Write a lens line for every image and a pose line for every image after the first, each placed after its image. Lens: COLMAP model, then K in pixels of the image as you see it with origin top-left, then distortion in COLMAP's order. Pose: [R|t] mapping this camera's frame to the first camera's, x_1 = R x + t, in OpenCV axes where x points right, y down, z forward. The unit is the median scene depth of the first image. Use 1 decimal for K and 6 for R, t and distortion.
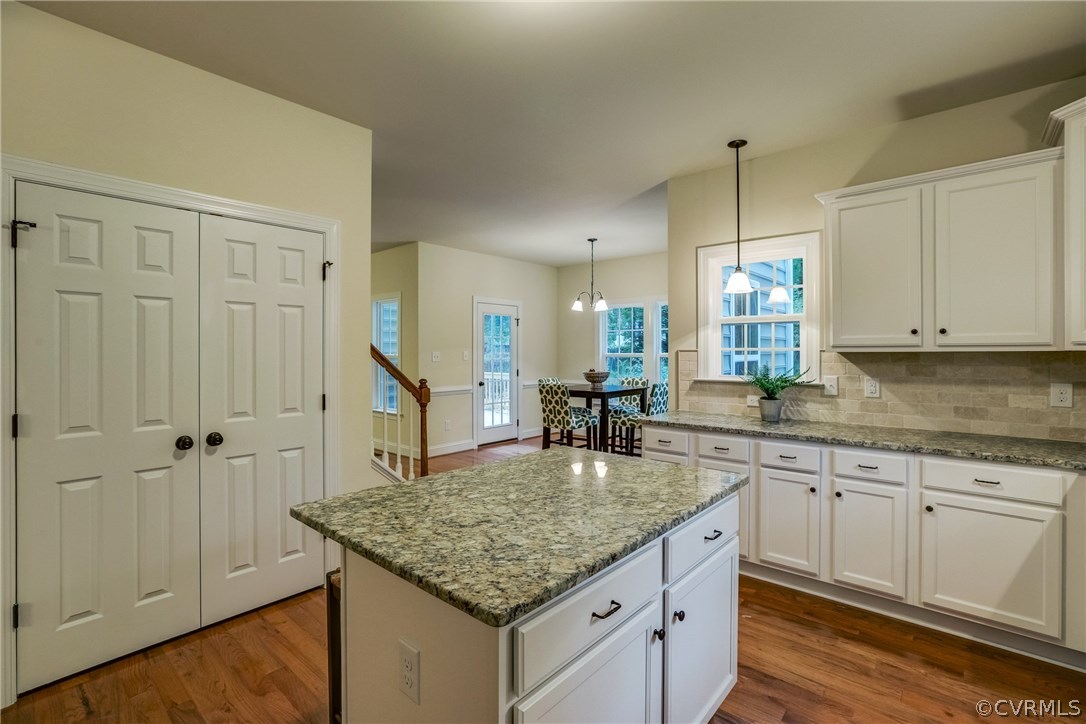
lens RADIAL K [[490.7, 0, 545.0], [0, 490.7, 354.3], [0, 0, 1]] dist [-0.030414, 0.011796]
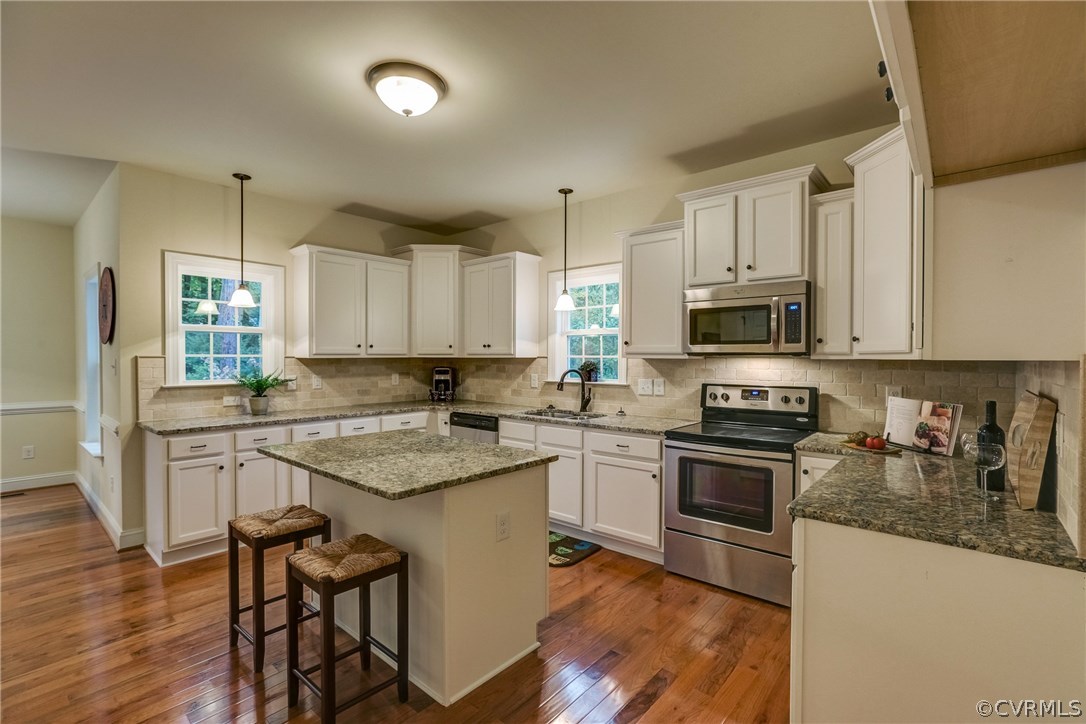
lens RADIAL K [[490.7, 0, 544.8], [0, 490.7, 361.9], [0, 0, 1]] dist [-0.030414, 0.011796]
pose [[-0.006037, -0.008151, 0.999949, -1.506694], [0.004073, 0.999958, 0.008175, -0.004631], [-0.999973, 0.004122, -0.006004, 0.581302]]
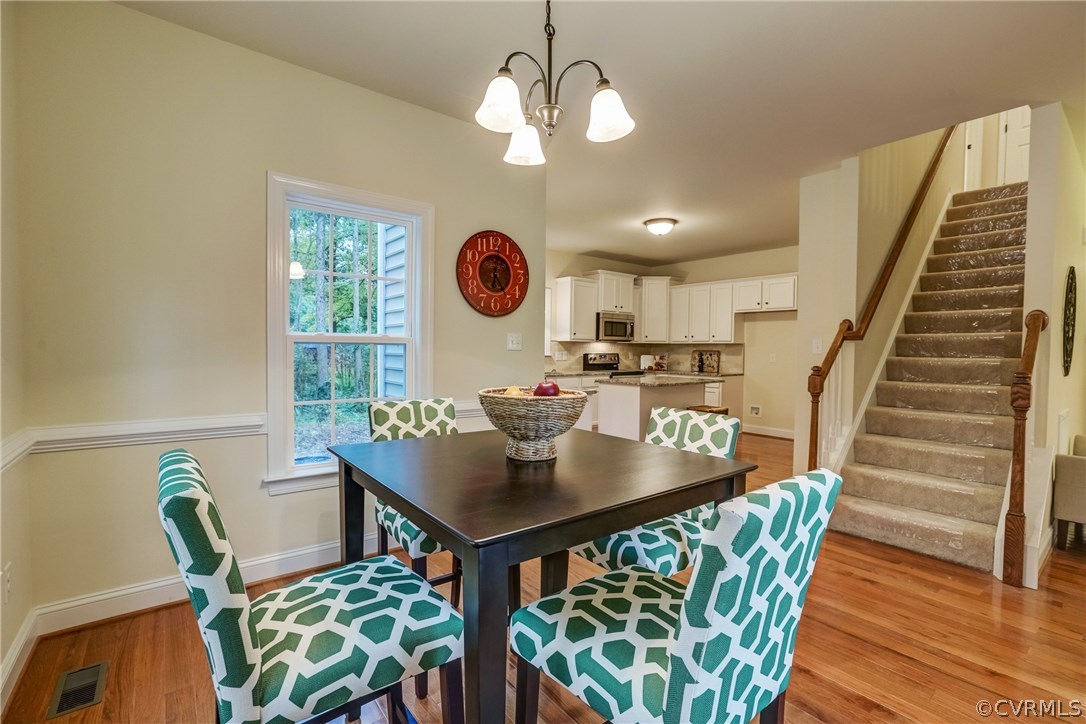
lens RADIAL K [[490.7, 0, 539.0], [0, 490.7, 363.5], [0, 0, 1]] dist [-0.030414, 0.011796]
pose [[-0.981401, -0.015582, 0.191336, 0.185770], [-0.009243, 0.999380, 0.033978, 0.051881], [-0.191747, 0.031577, -0.980936, 4.691046]]
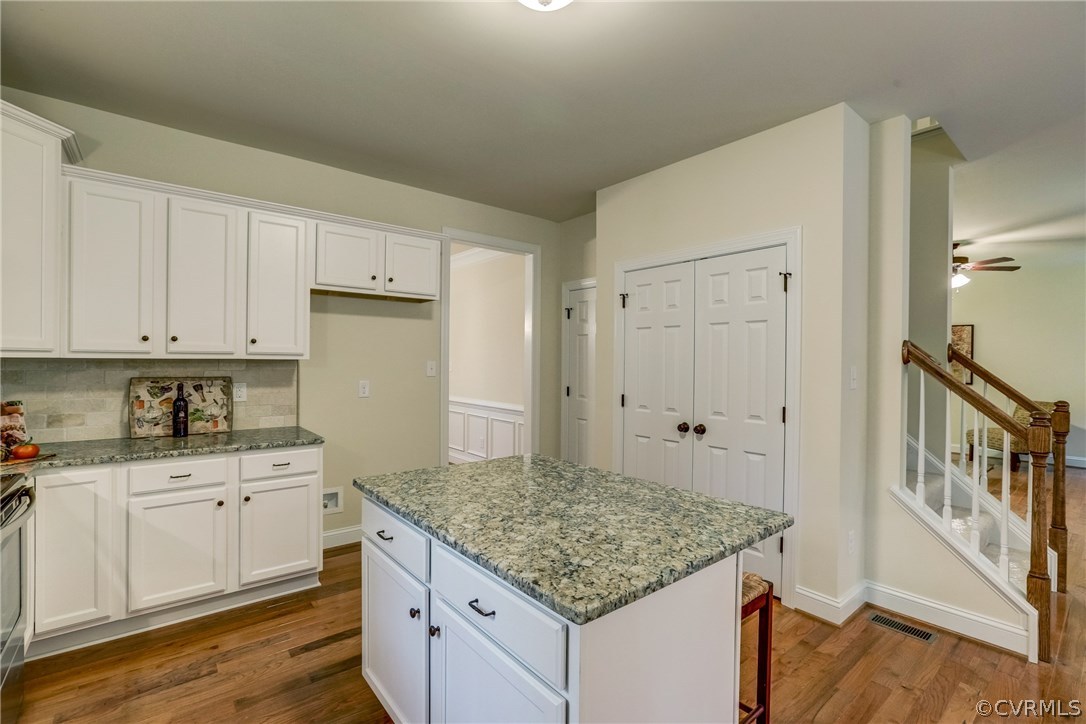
lens RADIAL K [[490.7, 0, 546.7], [0, 490.7, 364.0], [0, 0, 1]] dist [-0.030414, 0.011796]
pose [[-0.160774, 0.004597, -0.986980, 1.030088], [-0.014866, 0.999864, 0.007078, -0.008120], [0.986879, 0.015810, -0.160684, 1.174577]]
